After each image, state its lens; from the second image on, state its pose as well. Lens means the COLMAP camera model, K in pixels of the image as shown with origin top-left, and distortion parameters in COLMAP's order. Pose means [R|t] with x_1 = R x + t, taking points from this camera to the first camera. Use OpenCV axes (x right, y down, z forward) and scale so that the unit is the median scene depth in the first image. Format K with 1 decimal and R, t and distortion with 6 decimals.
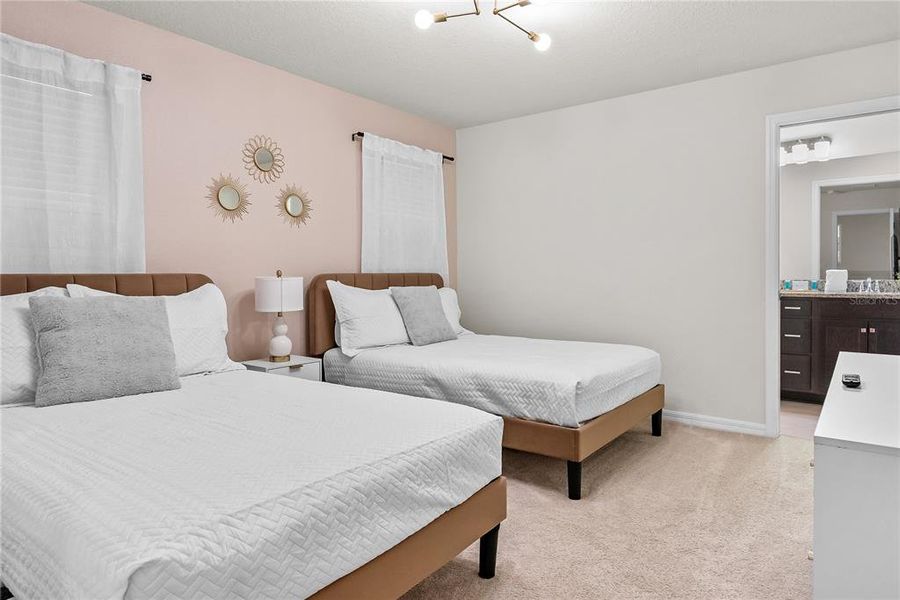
lens RADIAL K [[530.8, 0, 448.2], [0, 530.8, 276.9], [0, 0, 1]] dist [-0.004892, -0.000153]
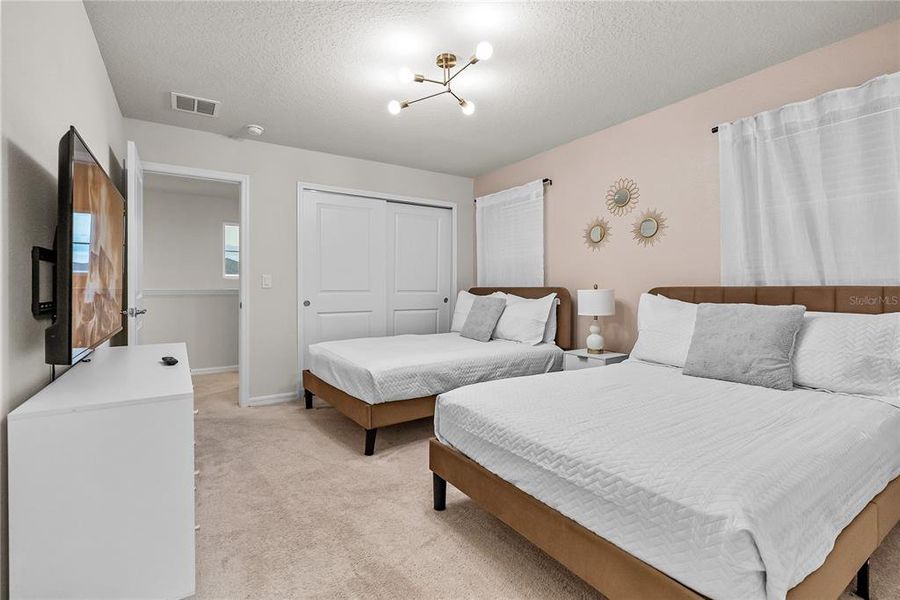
lens RADIAL K [[414.6, 0, 451.1], [0, 414.6, 282.6], [0, 0, 1]] dist [-0.005234, 0.000060]
pose [[-0.325055, -0.006865, -0.945670, 0.751373], [-0.001752, 0.999976, -0.006657, -0.009286], [0.945694, -0.000507, -0.325059, 0.960452]]
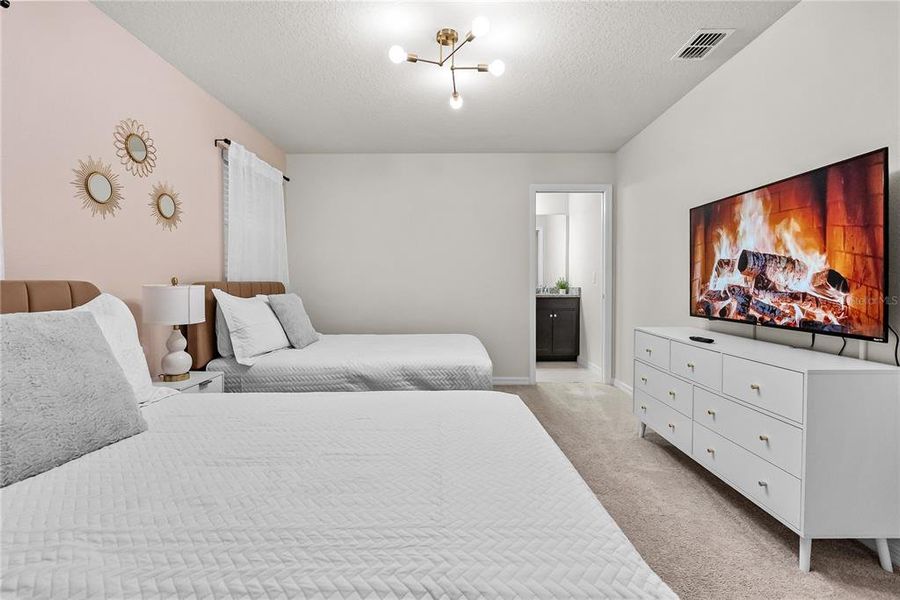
lens RADIAL K [[399.4, 0, 449.1], [0, 399.4, 292.0], [0, 0, 1]] dist [-0.019400, 0.000110]
pose [[0.799801, -0.010550, 0.600172, -0.336121], [0.000386, 0.999854, 0.017062, 0.000334], [-0.600265, -0.013415, 0.799689, 0.188233]]
